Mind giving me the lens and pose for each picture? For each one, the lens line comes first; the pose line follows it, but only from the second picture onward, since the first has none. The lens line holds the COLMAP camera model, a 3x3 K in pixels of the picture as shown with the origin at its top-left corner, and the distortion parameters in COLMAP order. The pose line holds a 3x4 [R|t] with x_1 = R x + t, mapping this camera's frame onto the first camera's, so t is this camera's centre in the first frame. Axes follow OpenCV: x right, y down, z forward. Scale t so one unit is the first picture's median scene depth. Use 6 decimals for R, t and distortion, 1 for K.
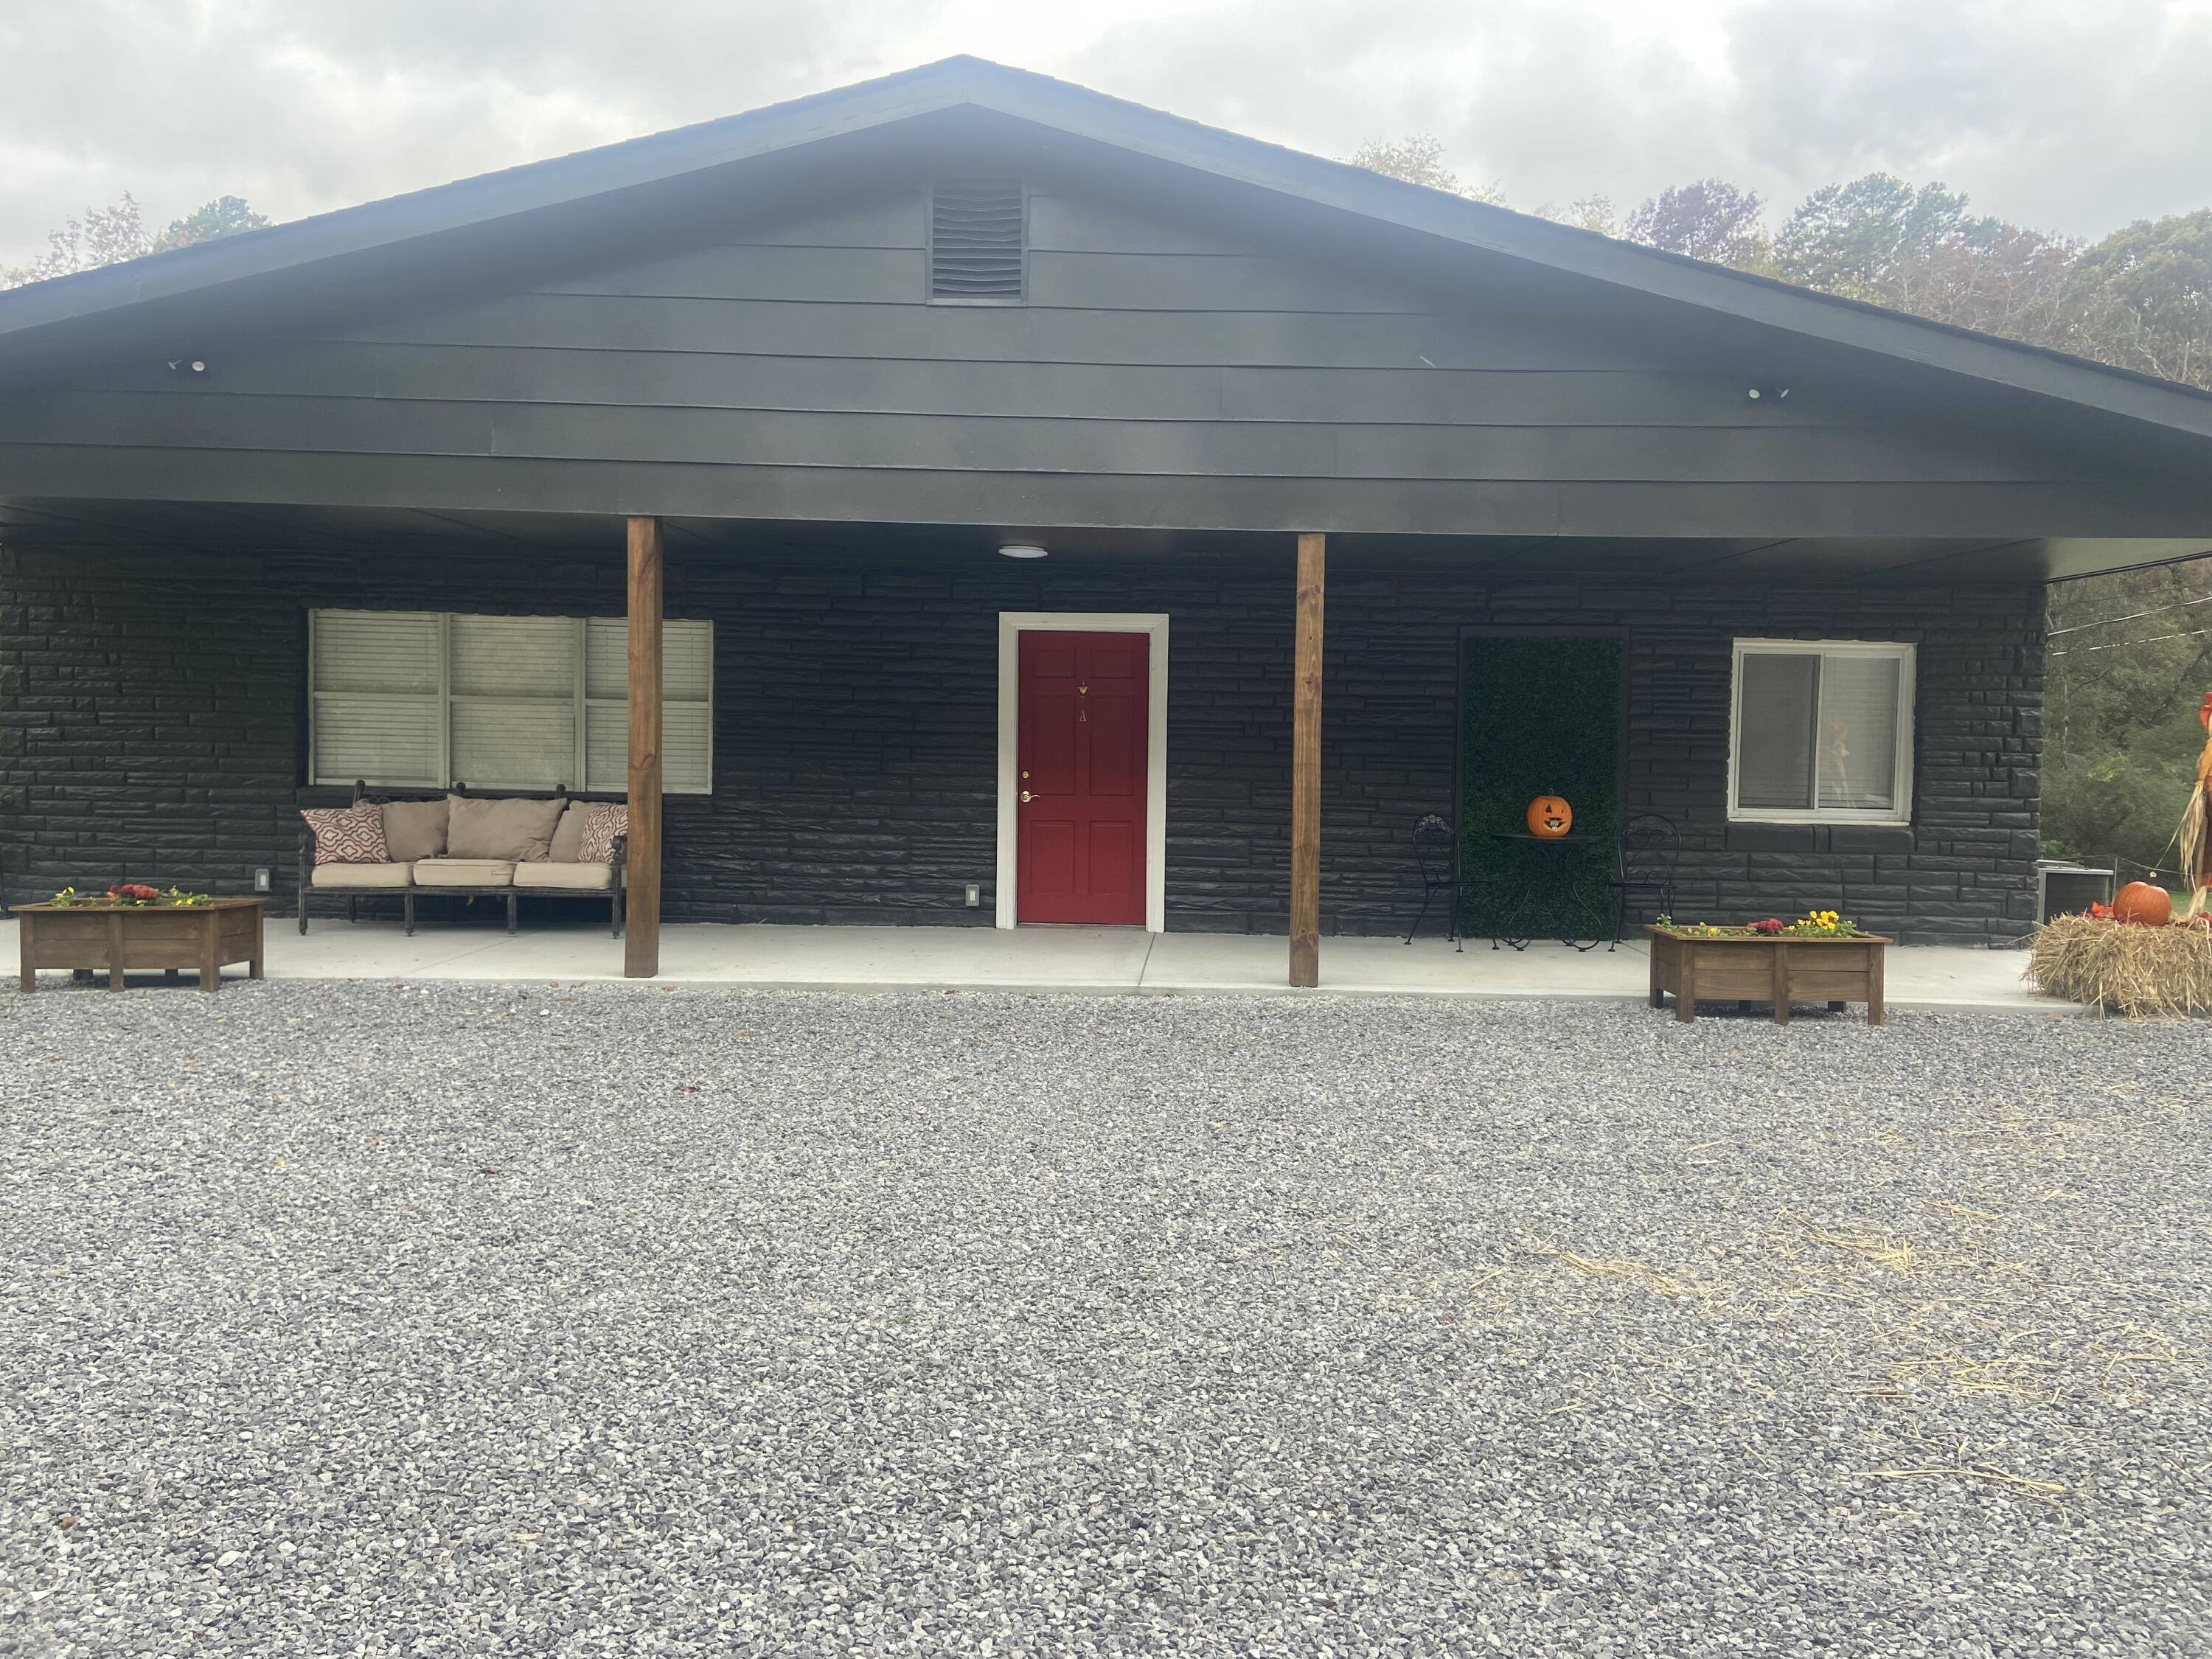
lens RADIAL K [[1695.3, 0, 1111.4], [0, 1695.3, 821.1], [0, 0, 1]] dist [0.042893, -0.006519]
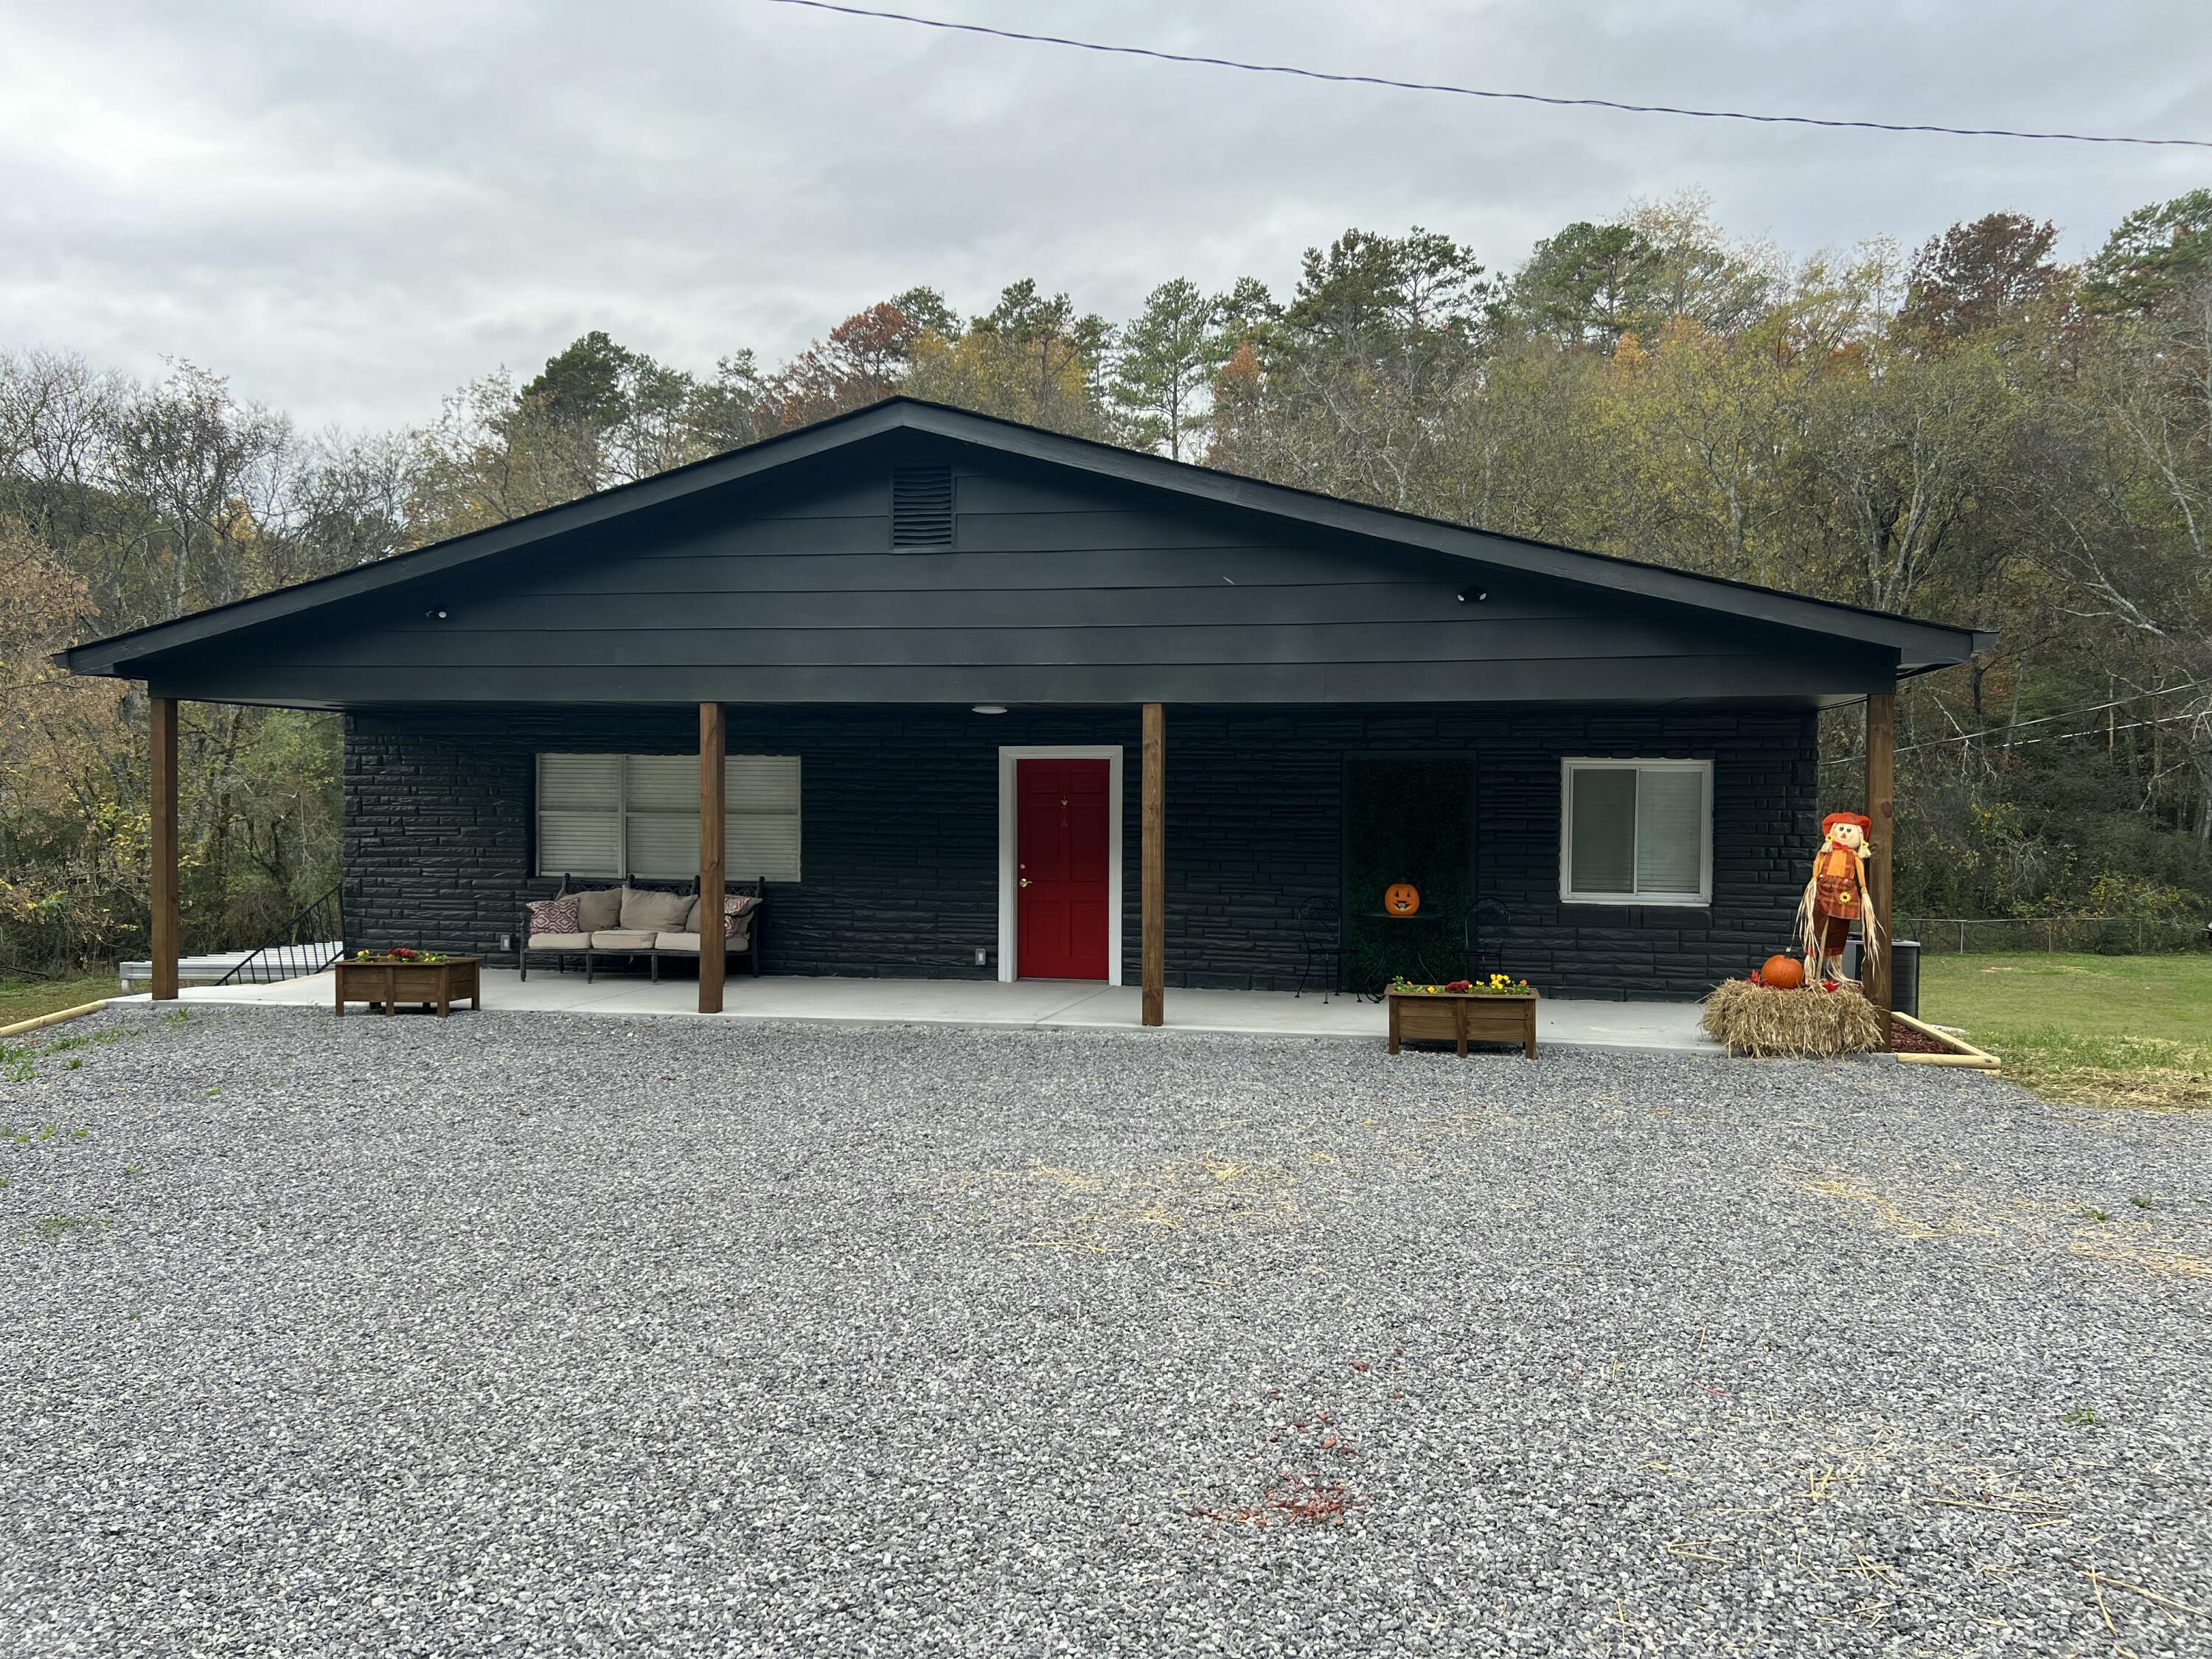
lens RADIAL K [[1712.4, 0, 1093.7], [0, 1712.4, 841.3], [0, 0, 1]] dist [0.042760, -0.032880]
pose [[0.979128, -0.006389, -0.203143, 0.283006], [0.002648, 0.999822, -0.018686, -0.022466], [0.203226, 0.017758, 0.978971, -0.314311]]
